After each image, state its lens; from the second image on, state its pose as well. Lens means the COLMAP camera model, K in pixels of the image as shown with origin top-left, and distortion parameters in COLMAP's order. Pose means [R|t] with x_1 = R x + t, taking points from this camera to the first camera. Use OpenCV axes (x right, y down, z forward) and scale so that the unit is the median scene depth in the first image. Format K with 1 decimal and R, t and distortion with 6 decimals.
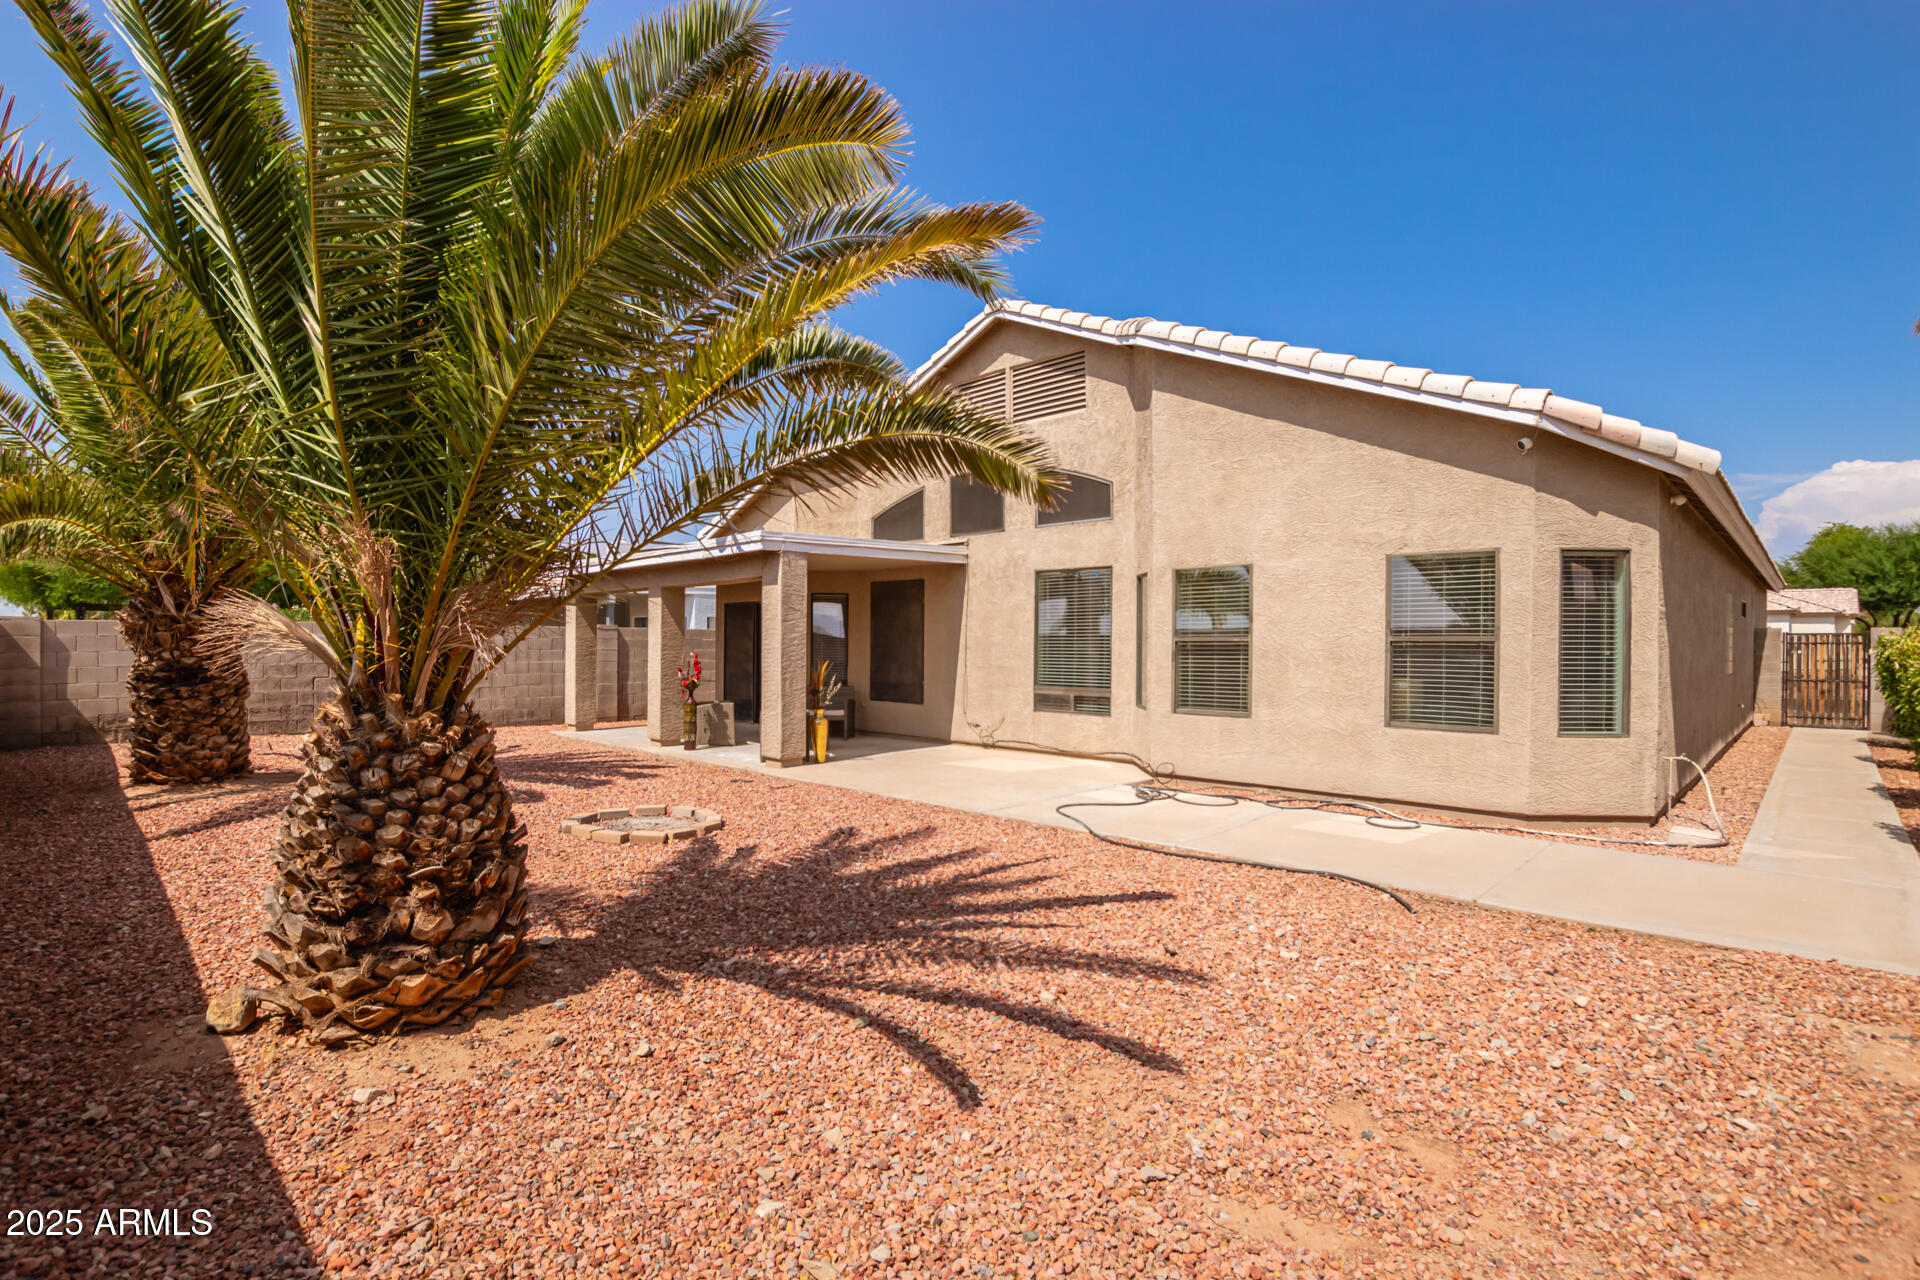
lens RADIAL K [[882.3, 0, 963.5], [0, 882.3, 642.7], [0, 0, 1]] dist [-0.002185, 0.000039]
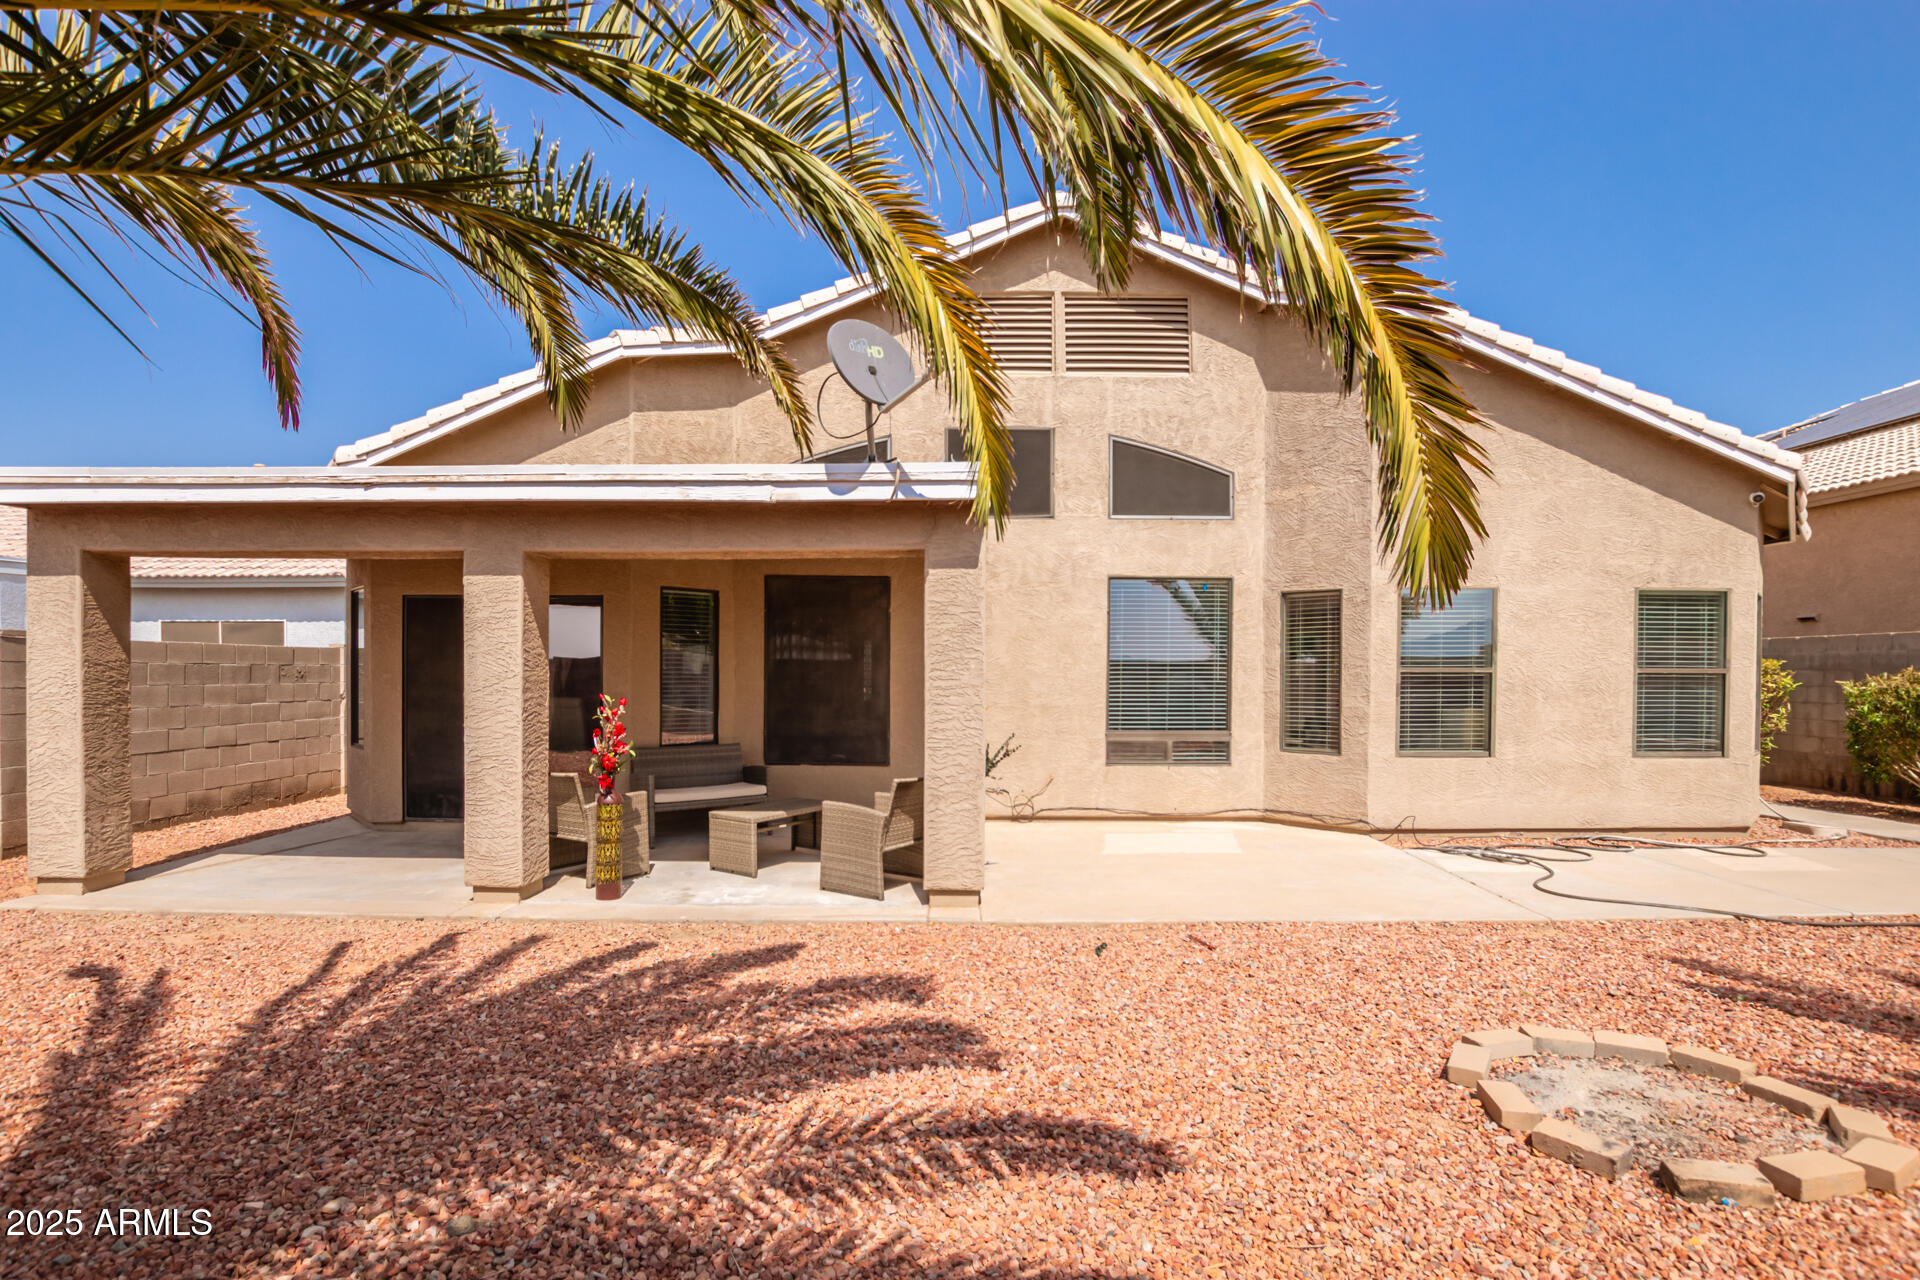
lens RADIAL K [[882.3, 0, 976.1], [0, 882.3, 686.1], [0, 0, 1]] dist [-0.002185, 0.000039]
pose [[0.716242, -0.012996, 0.697731, -0.558662], [-0.001038, 0.999806, 0.019688, -0.004183], [-0.697851, -0.014826, 0.716090, 0.582224]]
